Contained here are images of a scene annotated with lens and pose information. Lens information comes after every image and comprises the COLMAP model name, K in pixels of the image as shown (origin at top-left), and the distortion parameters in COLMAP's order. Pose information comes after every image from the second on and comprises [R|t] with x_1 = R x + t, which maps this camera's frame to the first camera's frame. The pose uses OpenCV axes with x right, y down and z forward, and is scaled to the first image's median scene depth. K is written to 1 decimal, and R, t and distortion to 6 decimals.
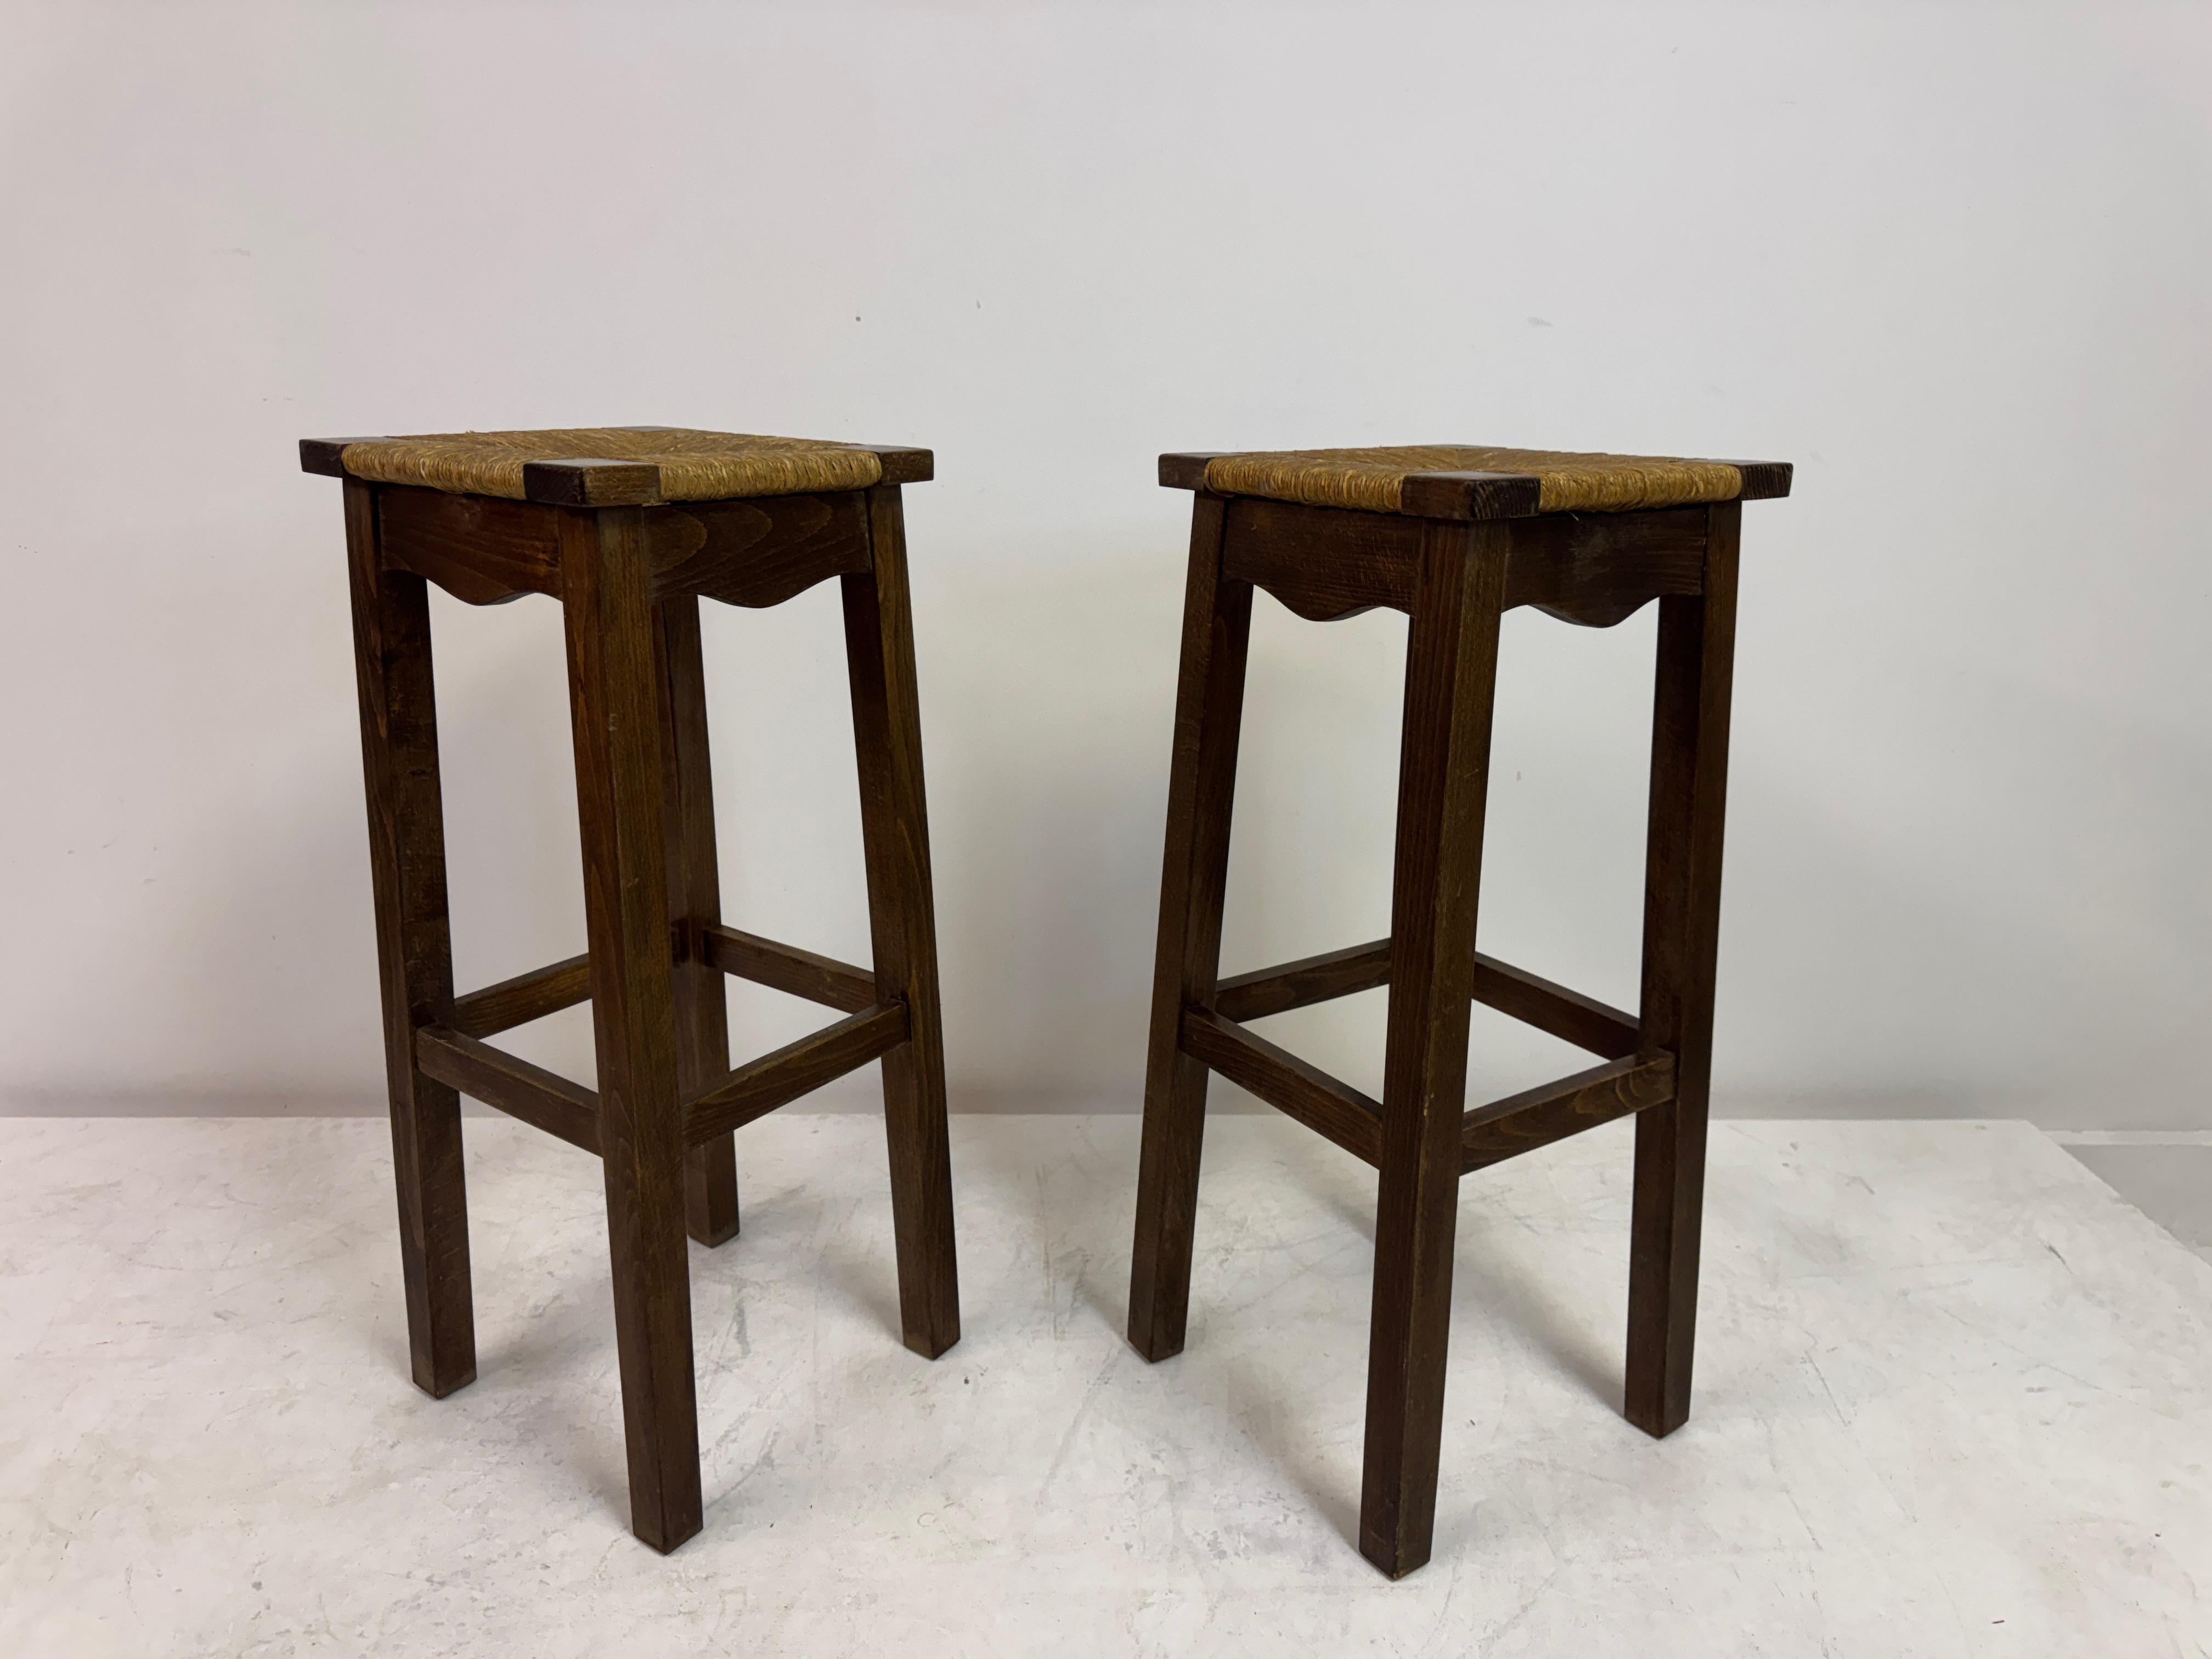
lens RADIAL K [[1574.2, 0, 1114.1], [0, 1574.2, 821.3], [0, 0, 1]] dist [0.021258, -0.031267]
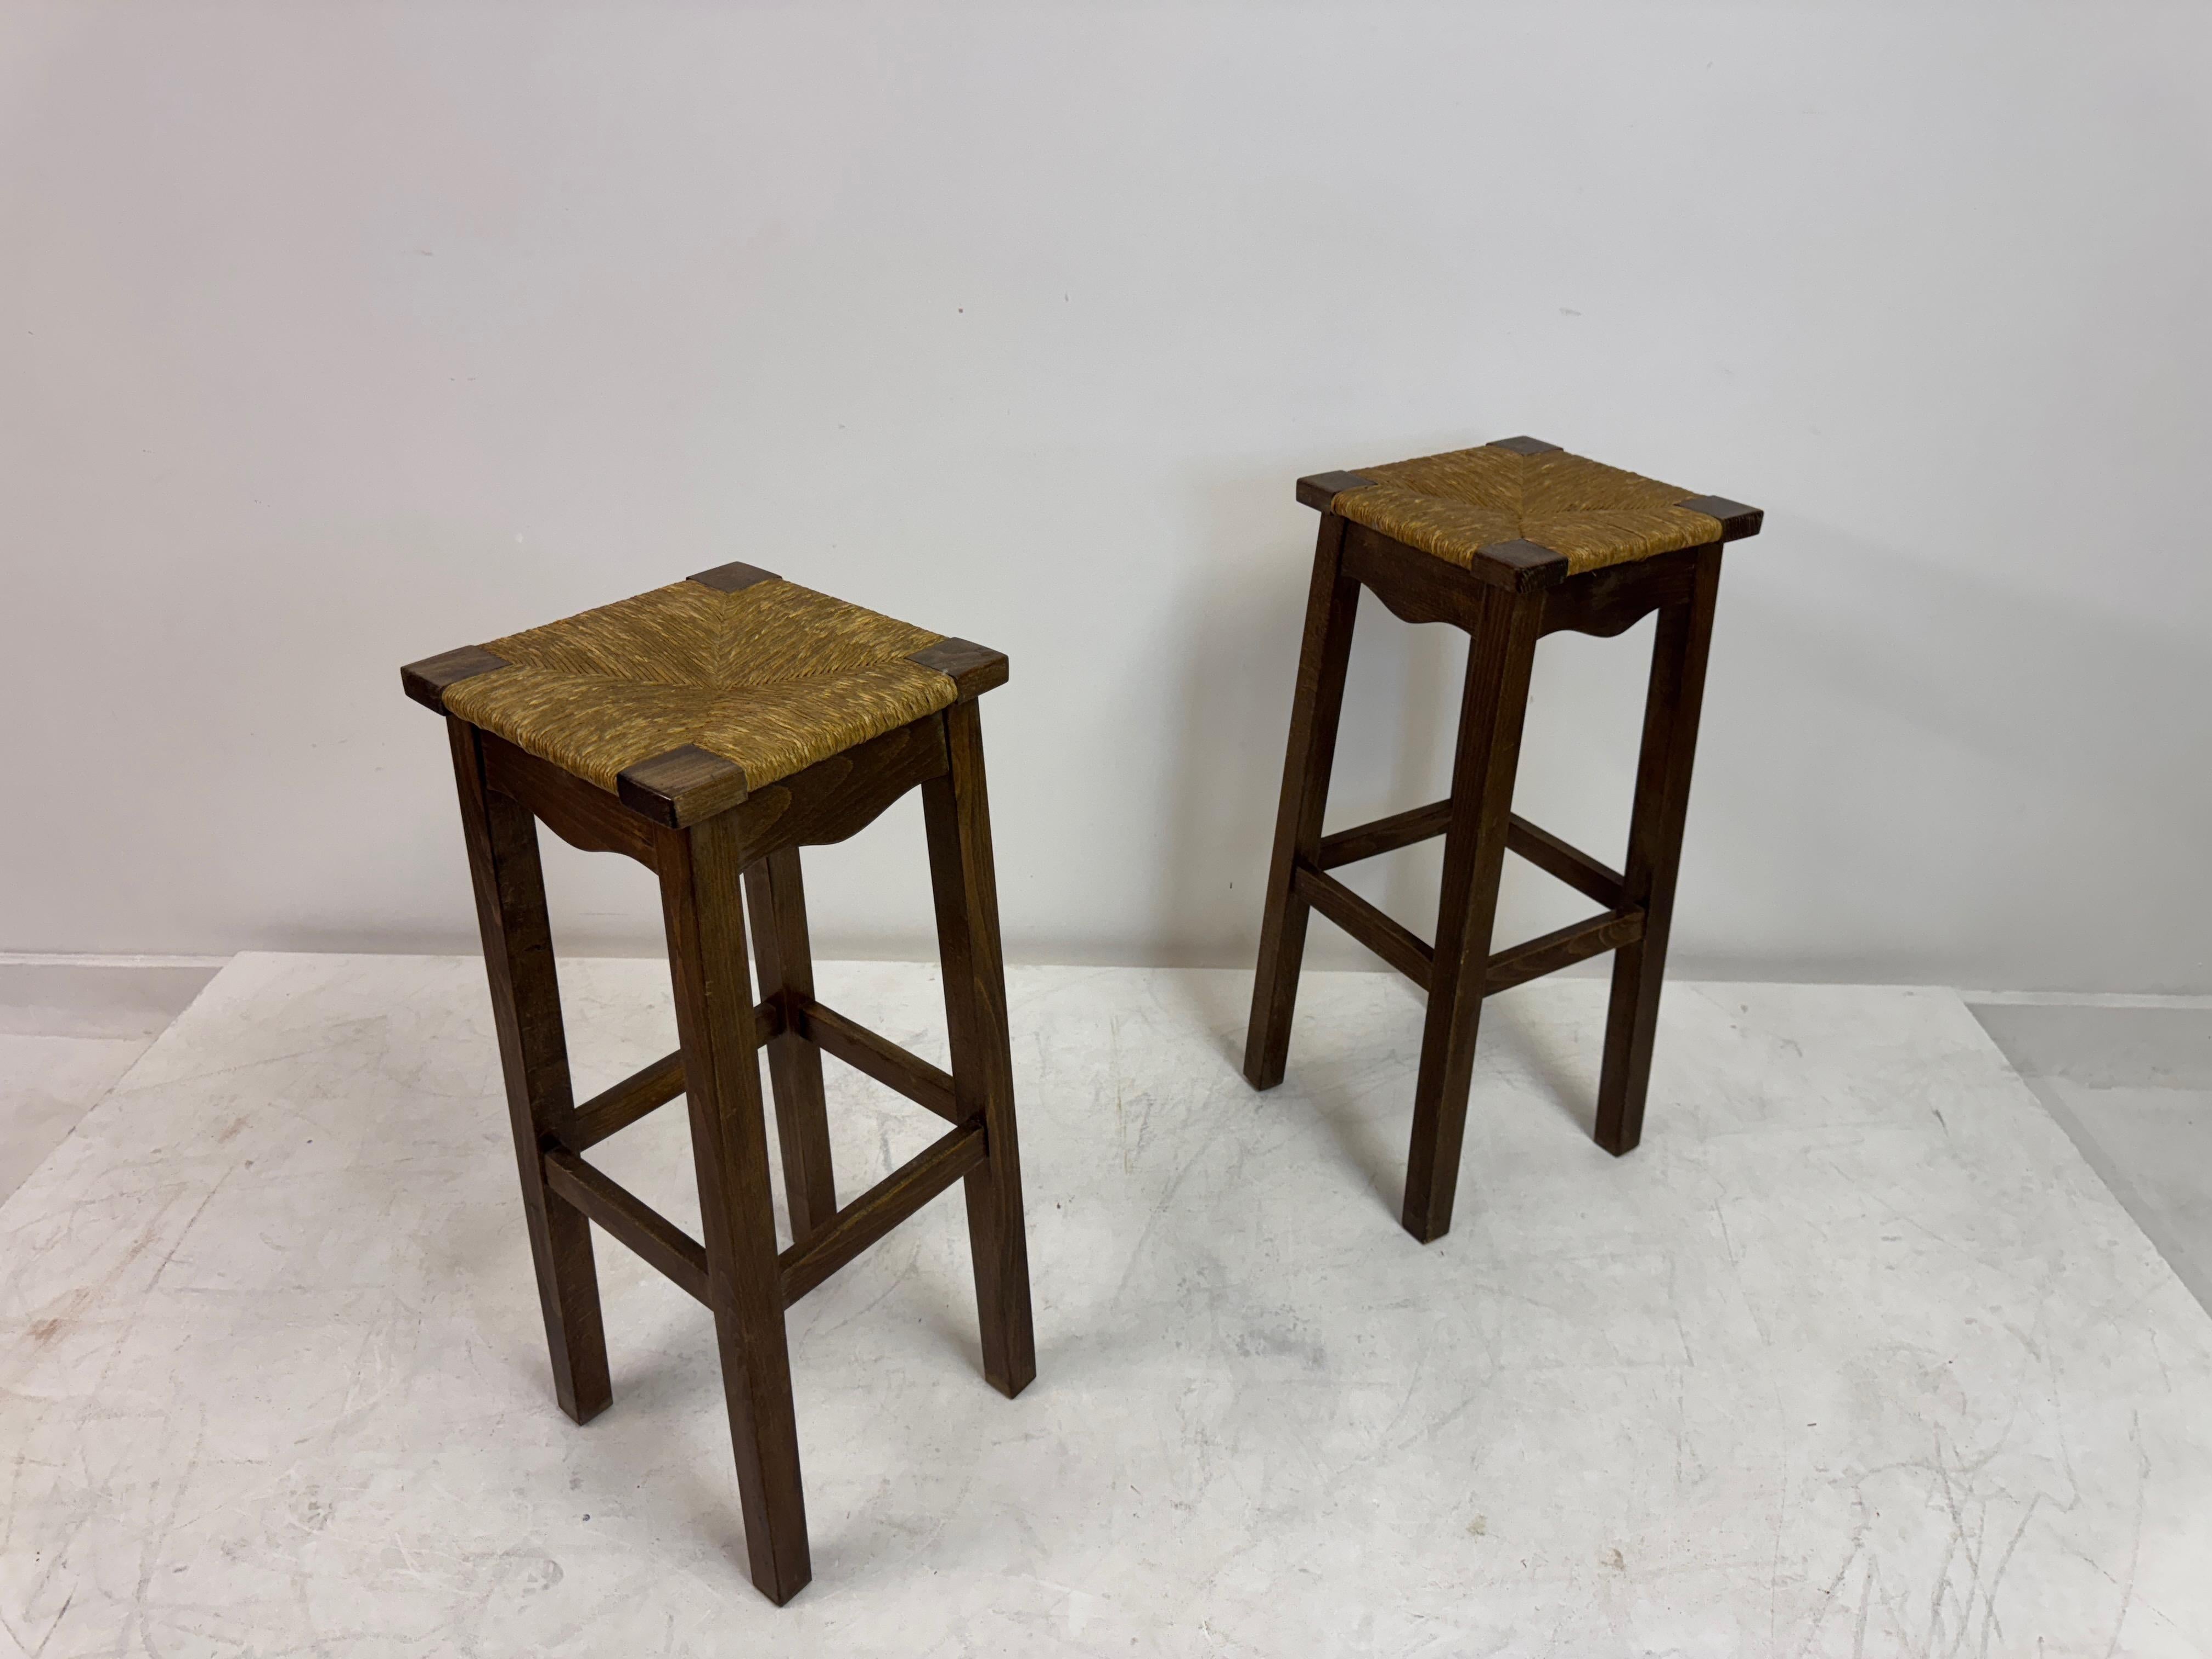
lens RADIAL K [[1572.2, 0, 1100.0], [0, 1572.2, 827.7], [0, 0, 1]] dist [0.073082, -0.136313]
pose [[0.997416, 0.025836, -0.067039, 0.014269], [-0.011445, 0.978324, 0.206763, -0.326703], [0.070928, -0.205461, 0.976092, -0.008054]]
